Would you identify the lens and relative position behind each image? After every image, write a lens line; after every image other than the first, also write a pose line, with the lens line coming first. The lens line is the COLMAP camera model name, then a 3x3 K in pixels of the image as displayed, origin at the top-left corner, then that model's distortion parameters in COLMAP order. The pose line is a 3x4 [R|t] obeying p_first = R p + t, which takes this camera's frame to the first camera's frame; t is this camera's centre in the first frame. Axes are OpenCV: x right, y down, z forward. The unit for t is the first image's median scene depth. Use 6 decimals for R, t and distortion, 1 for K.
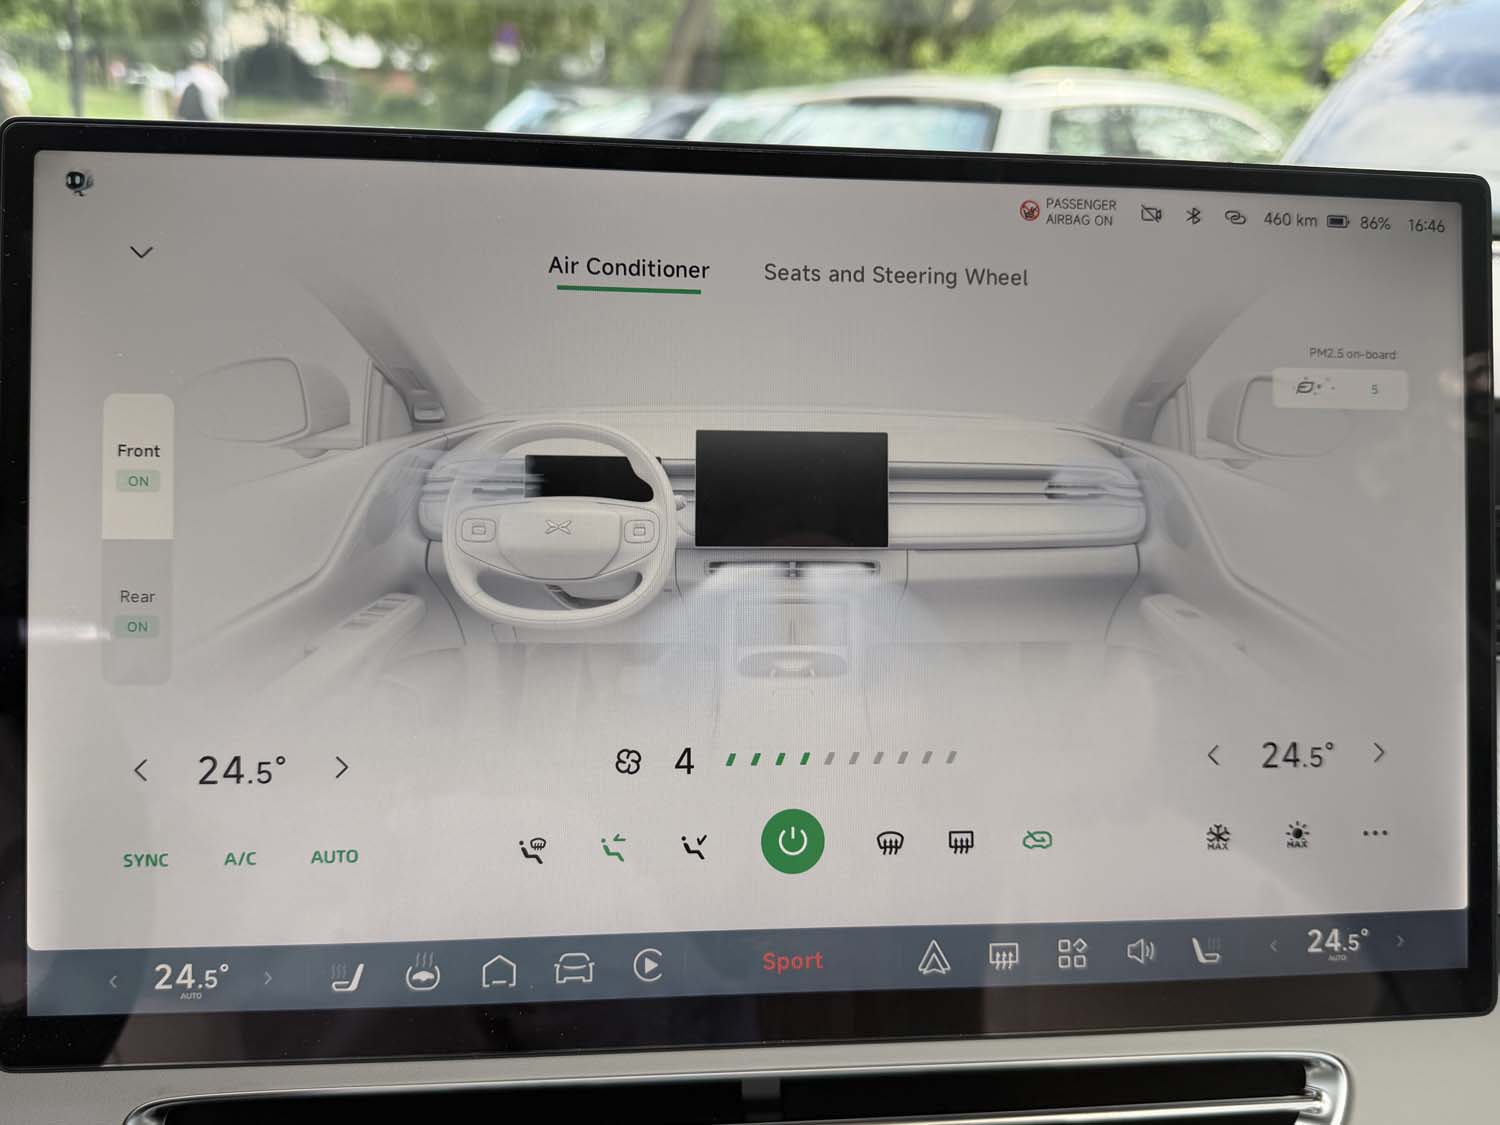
lens RADIAL K [[1300.7, 0, 740.5], [0, 1300.7, 575.5], [0, 0, 1]] dist [-0.004282, -0.035095]
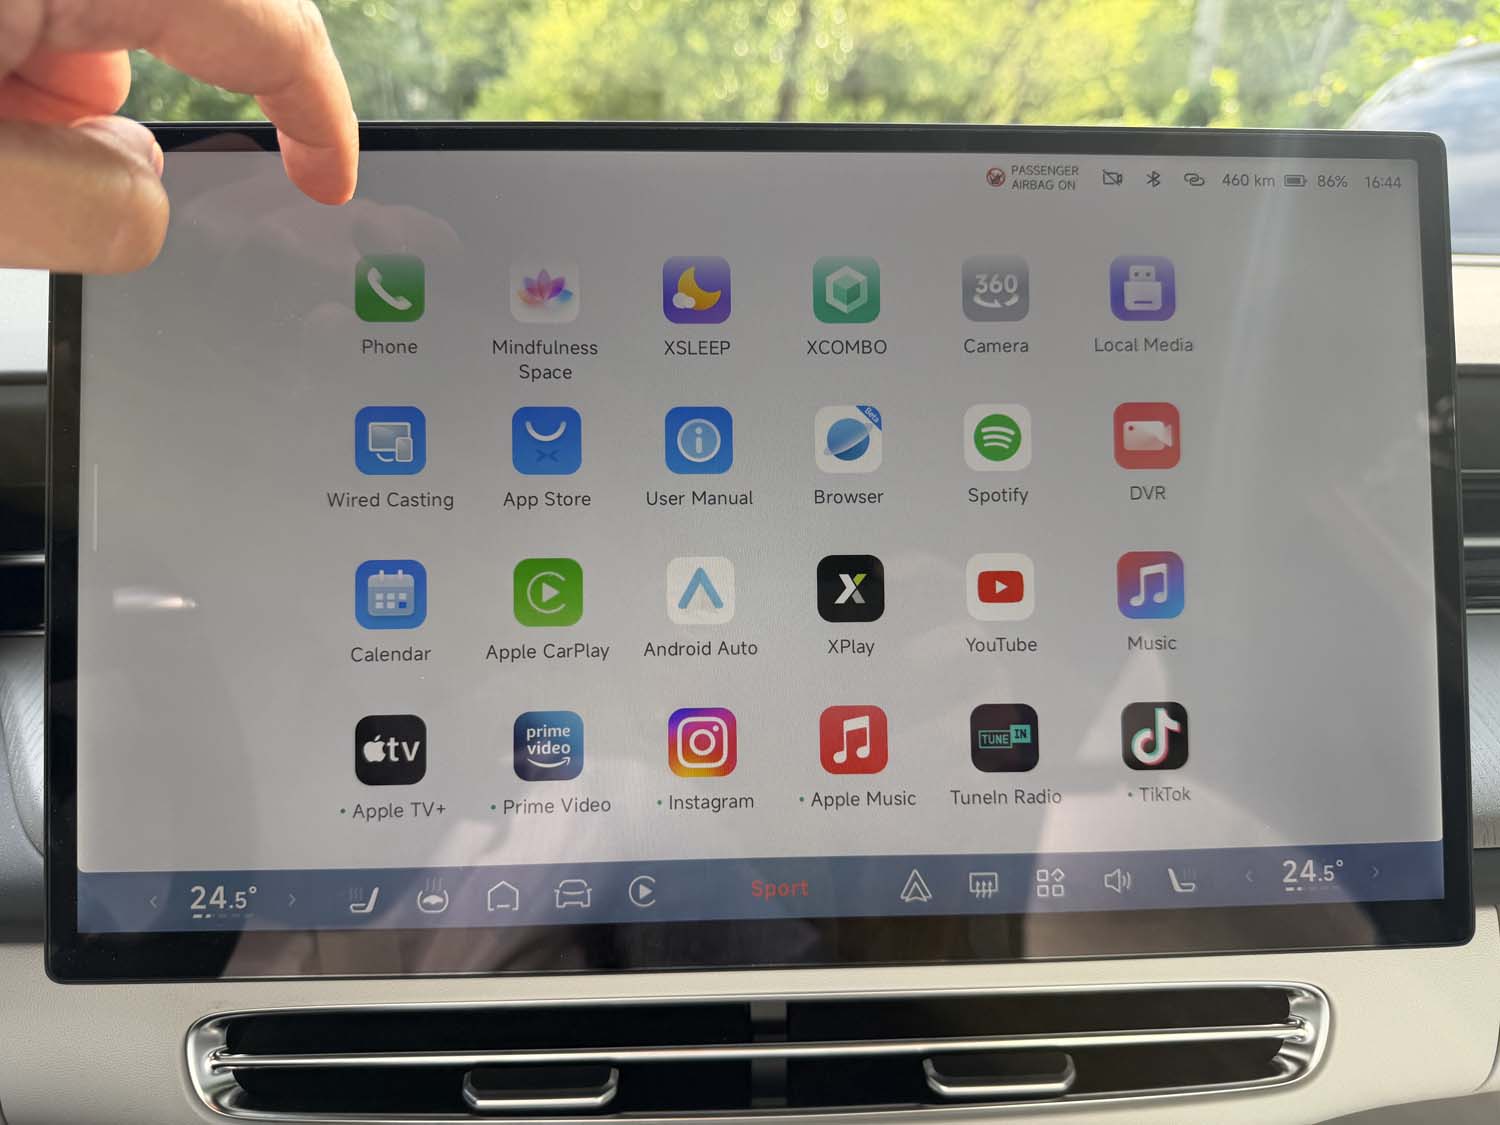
lens RADIAL K [[1060.8, 0, 755.6], [0, 1060.8, 576.7], [0, 0, 1]] dist [-0.038112, 0.016850]
pose [[0.997592, -0.015246, -0.067666, 0.079454], [0.013876, 0.999690, -0.020670, 0.059077], [0.067960, 0.019682, 0.997494, 0.133835]]
